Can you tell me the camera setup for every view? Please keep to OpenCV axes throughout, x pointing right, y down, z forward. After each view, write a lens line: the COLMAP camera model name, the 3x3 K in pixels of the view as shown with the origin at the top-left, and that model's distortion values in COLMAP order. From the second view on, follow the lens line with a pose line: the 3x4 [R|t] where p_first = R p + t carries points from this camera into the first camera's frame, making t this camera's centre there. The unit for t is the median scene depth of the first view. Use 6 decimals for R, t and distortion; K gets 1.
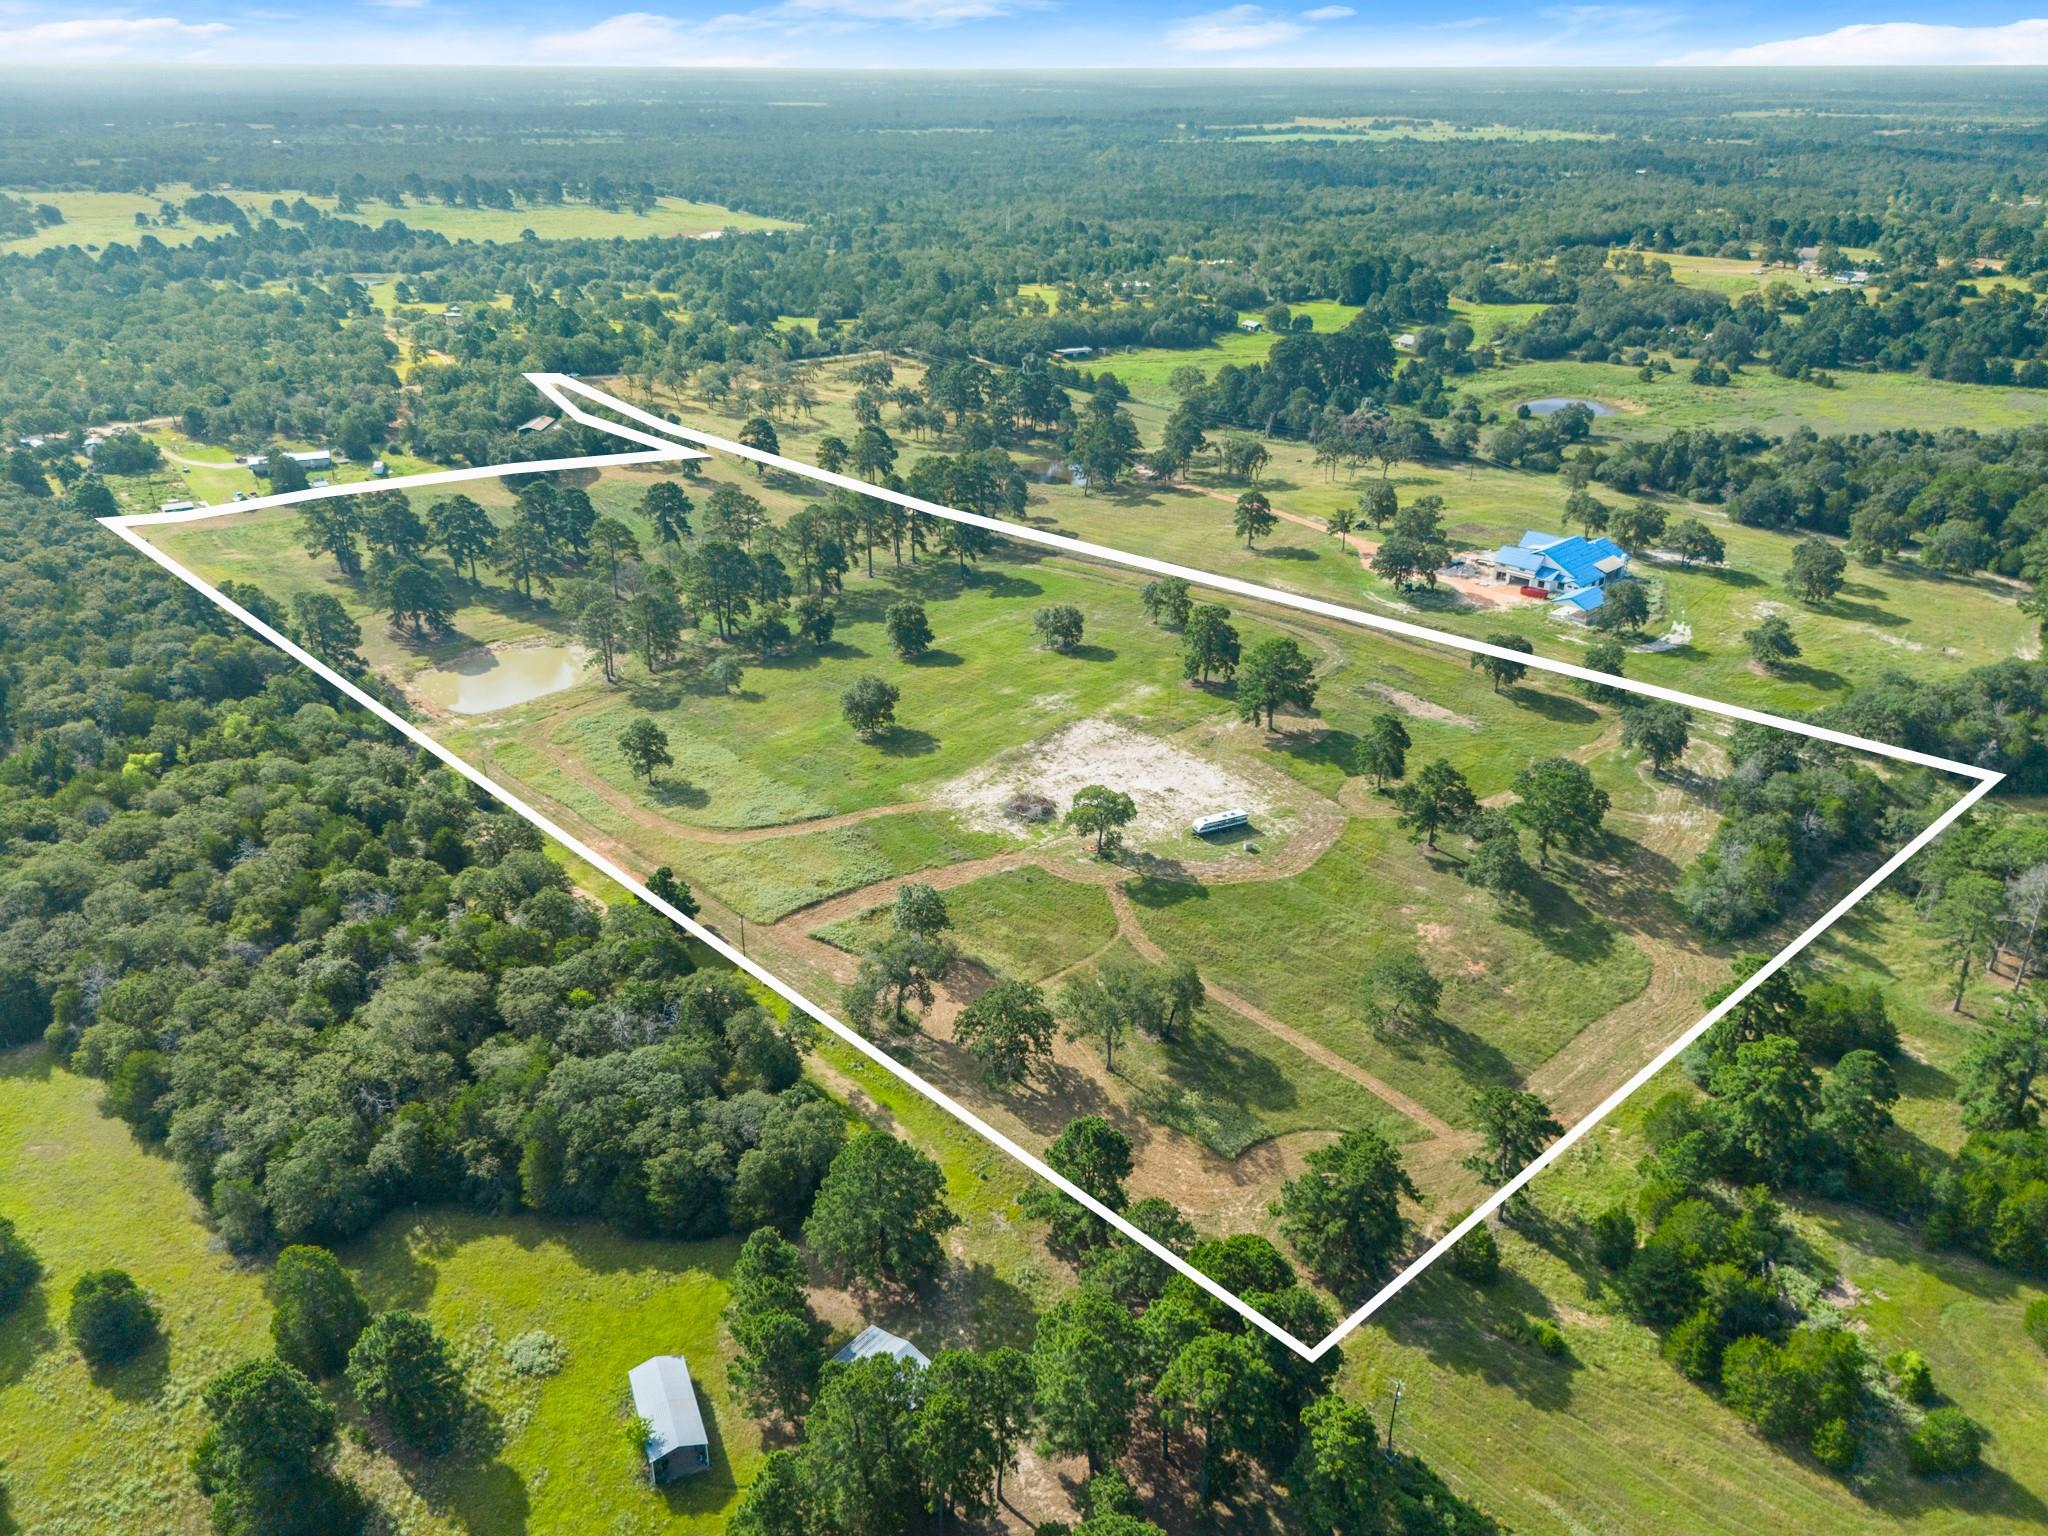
lens RADIAL K [[1506.0, 0, 1024.0], [0, 1506.0, 768.0], [0, 0, 1]] dist [0.061451, -0.053662]
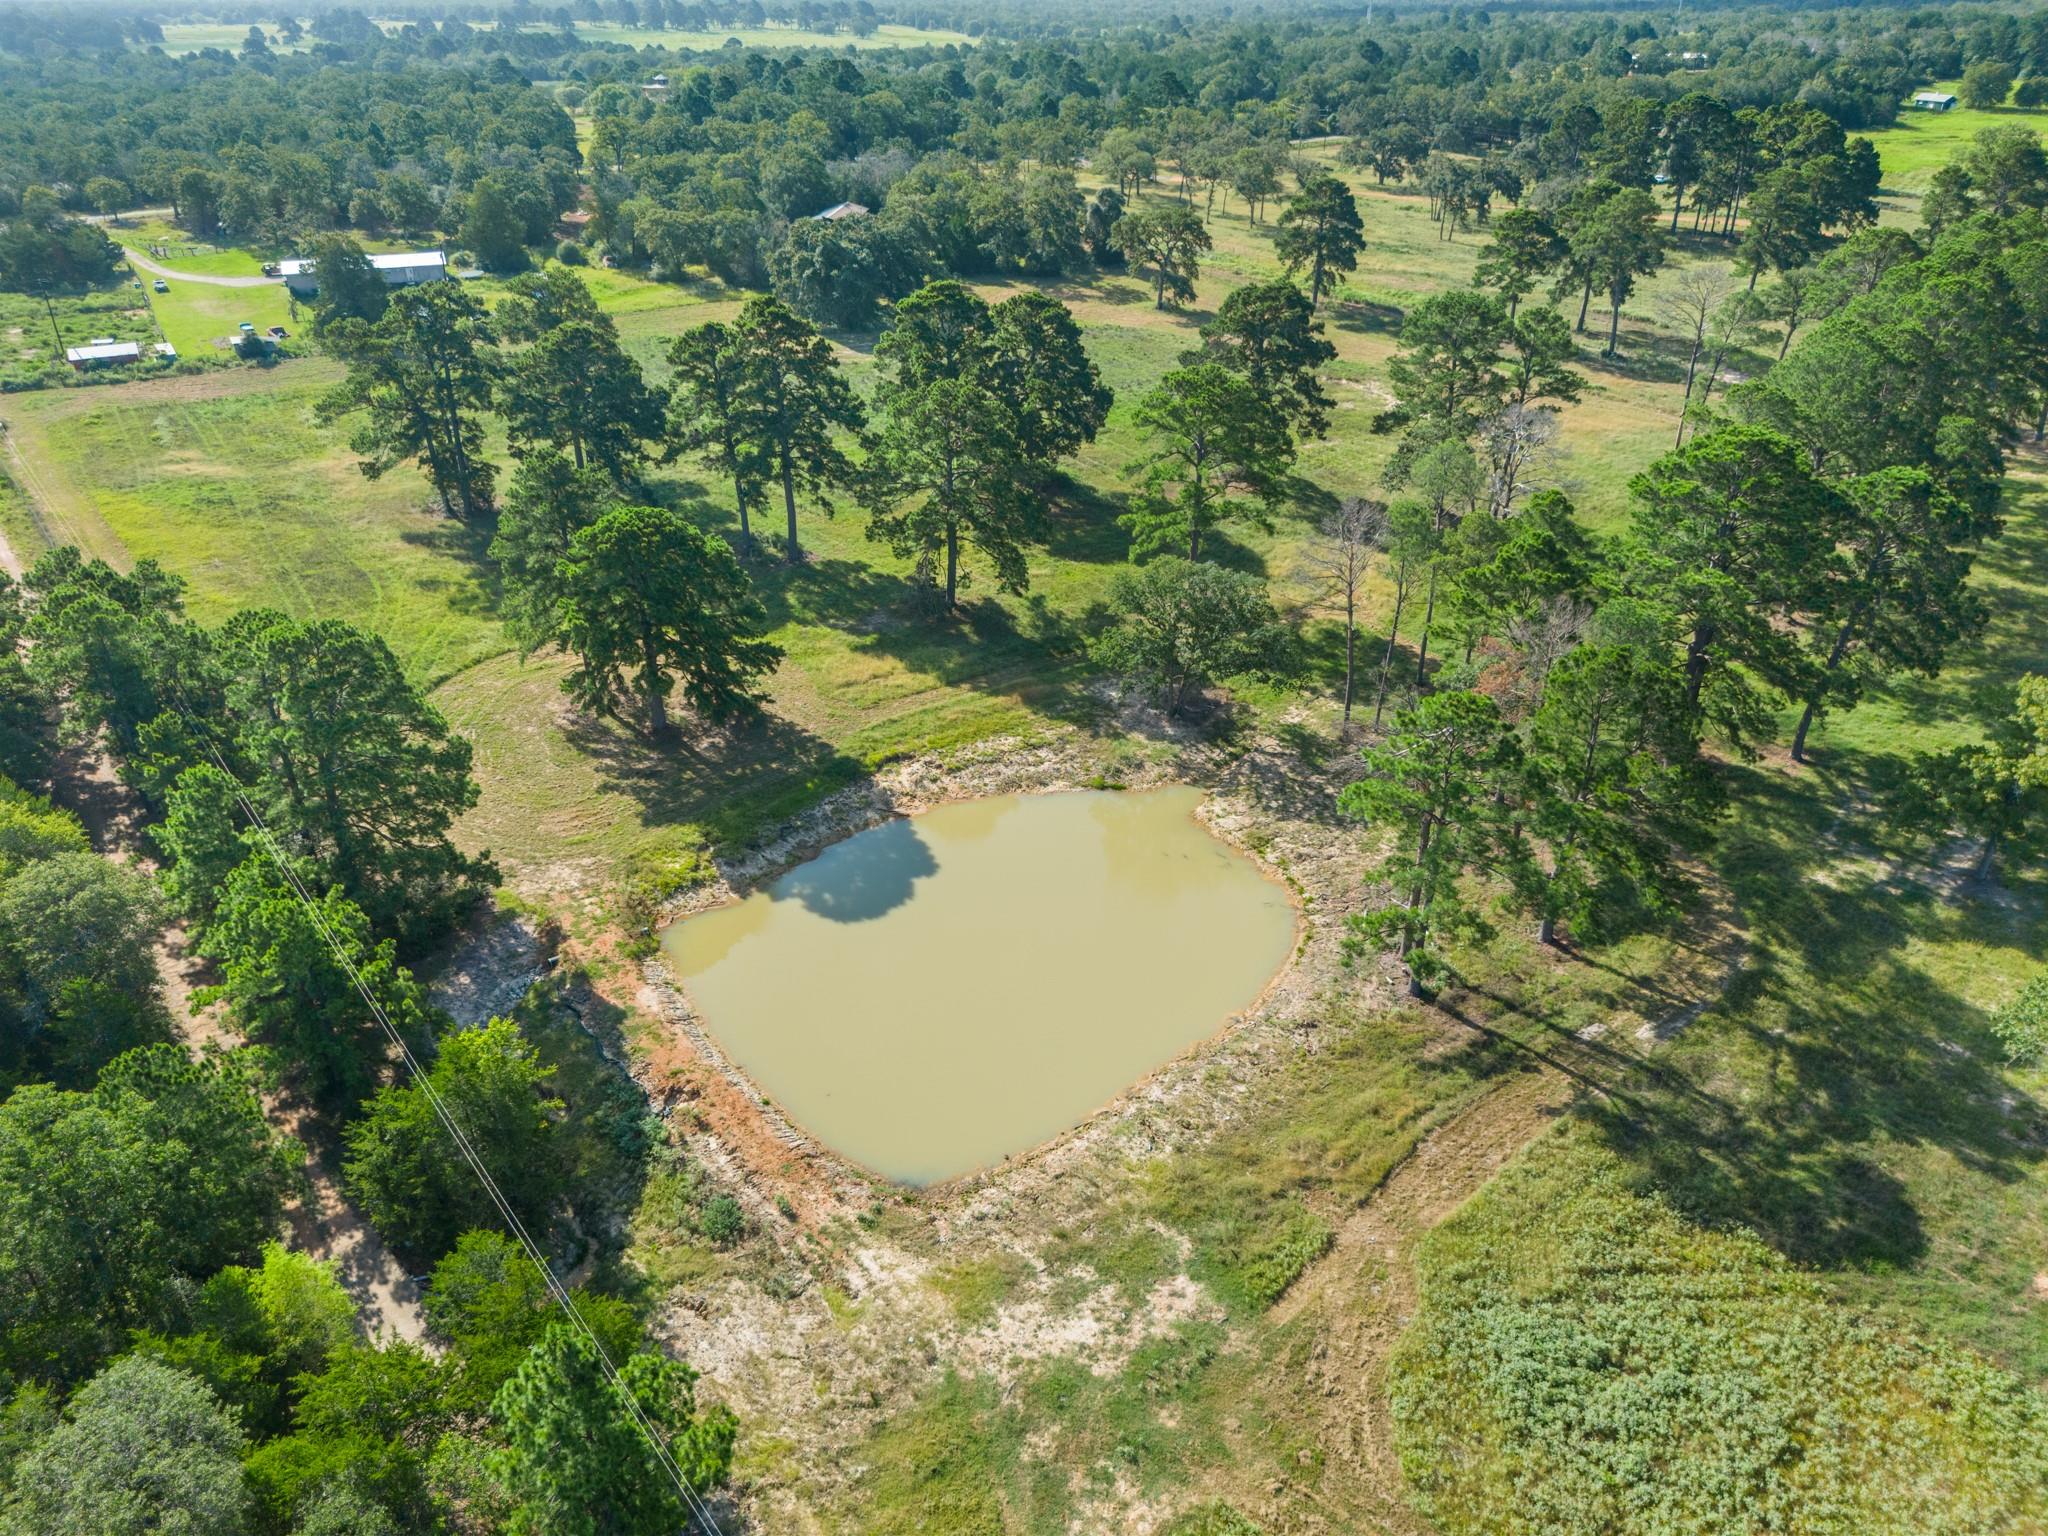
lens RADIAL K [[1506.0, 0, 1024.0], [0, 1506.0, 768.0], [0, 0, 1]] dist [0.061451, -0.053662]
pose [[0.995452, 0.032841, -0.089421, -0.259829], [-0.028224, 0.998226, 0.052420, -0.086575], [0.090983, -0.049658, 0.994614, 0.612593]]
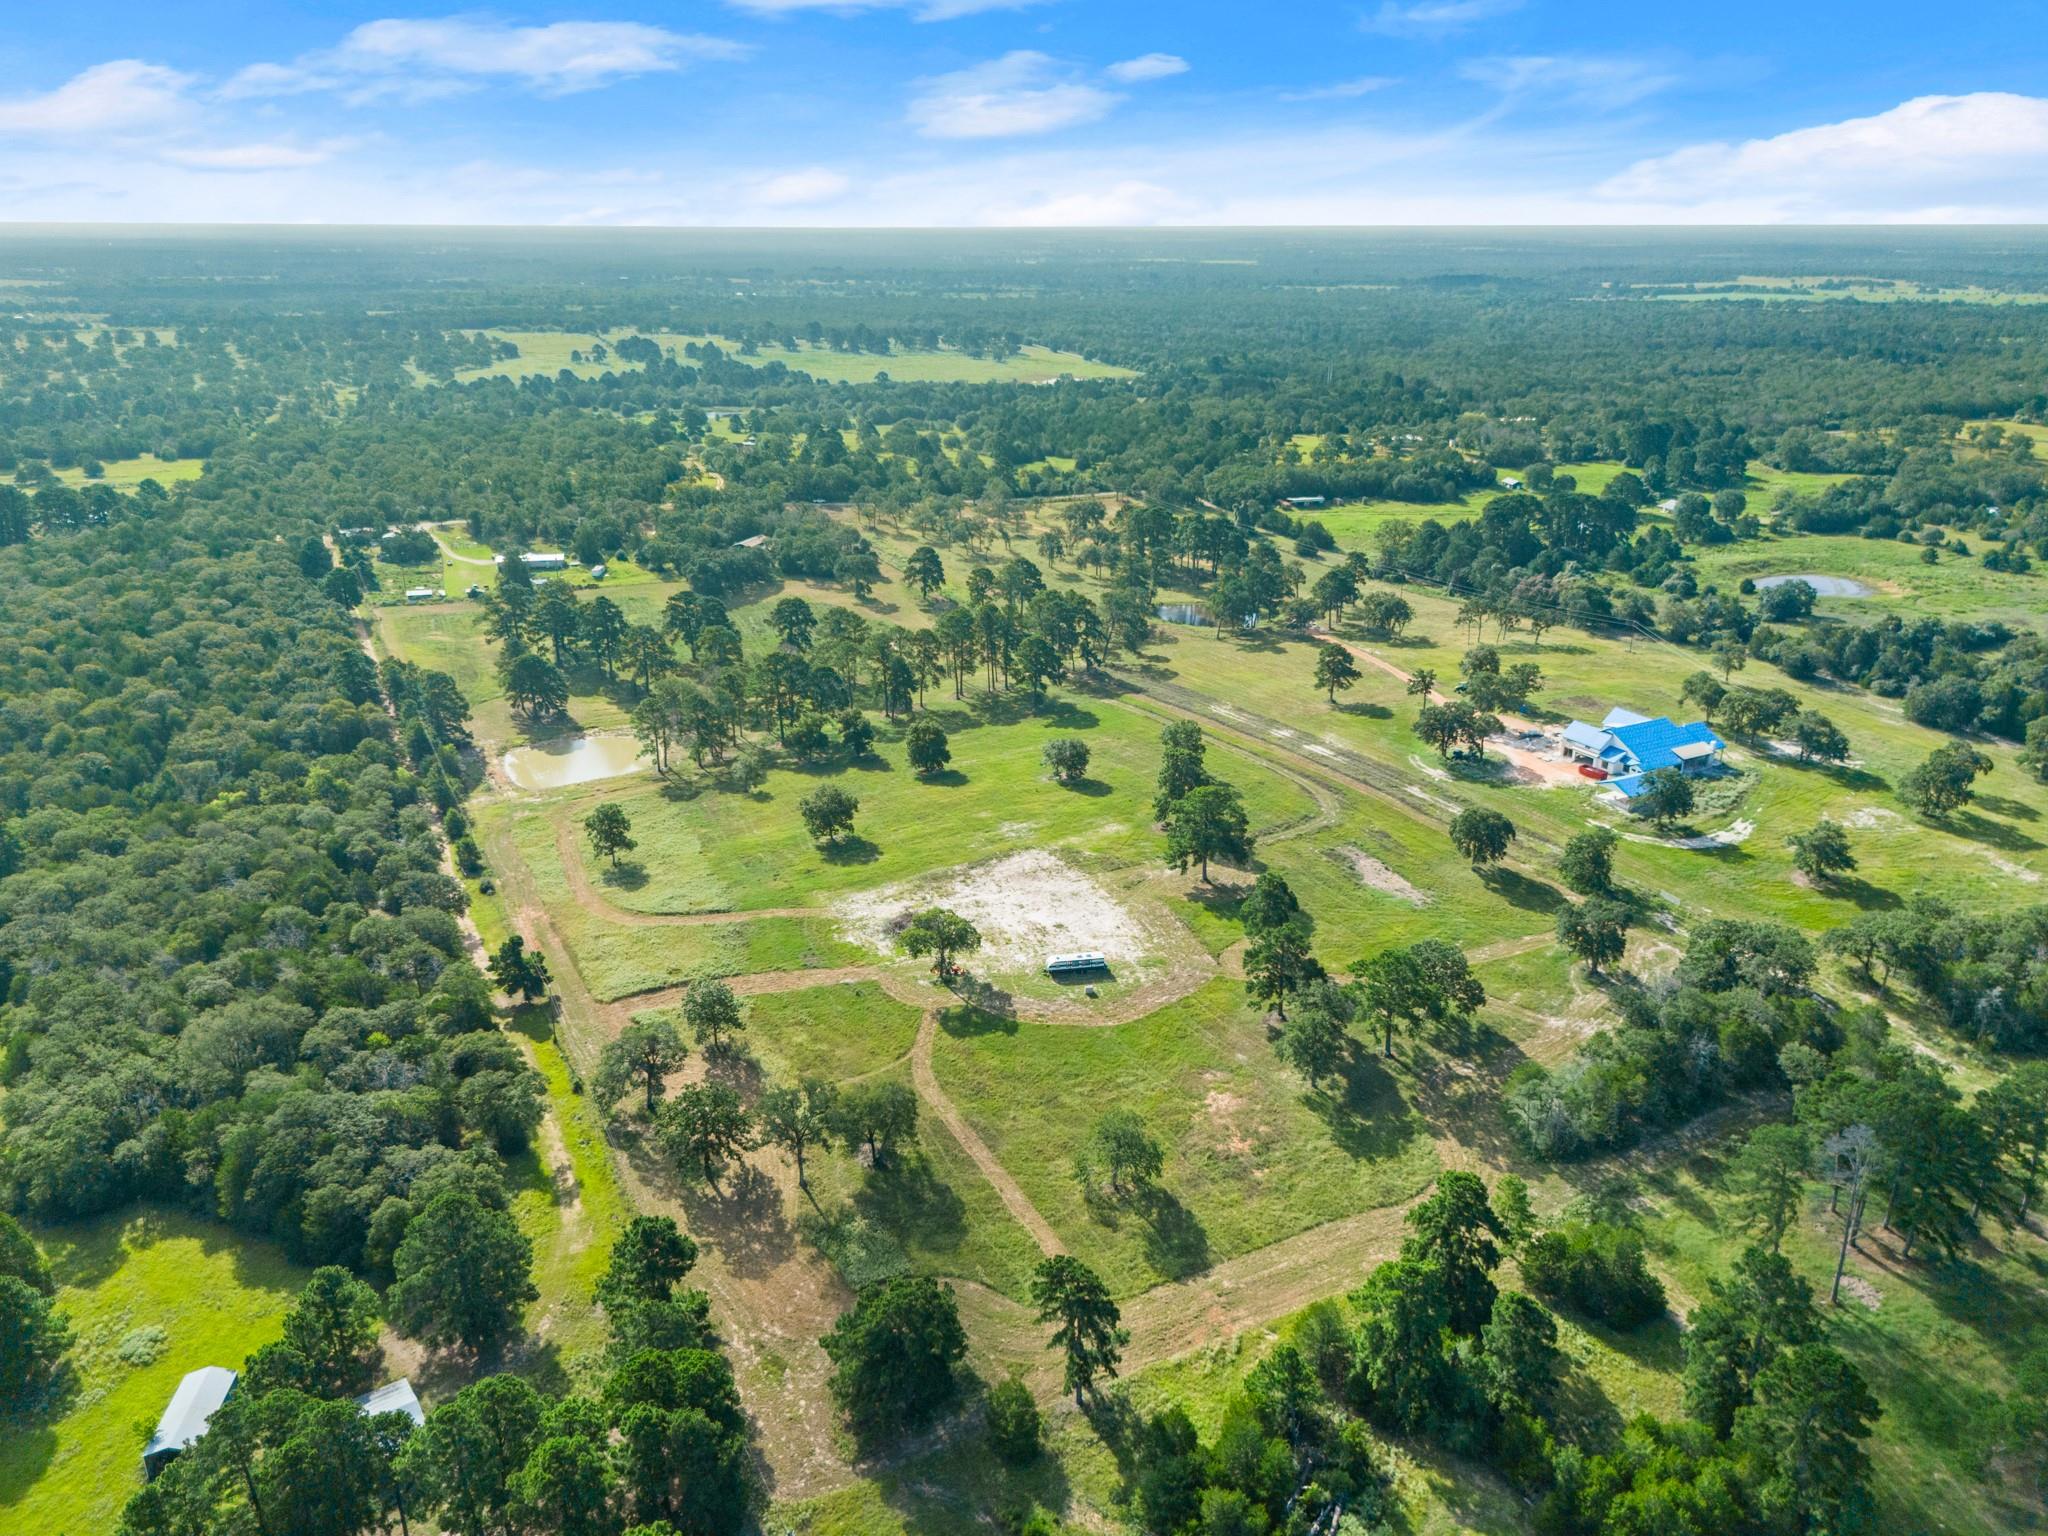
lens RADIAL K [[1506.0, 0, 1024.0], [0, 1506.0, 768.0], [0, 0, 1]] dist [0.061451, -0.053662]
pose [[0.961348, 0.093817, -0.258860, 0.210016], [-0.116619, 0.990405, -0.074149, -0.008117], [0.249420, 0.101471, 0.963065, 0.018855]]
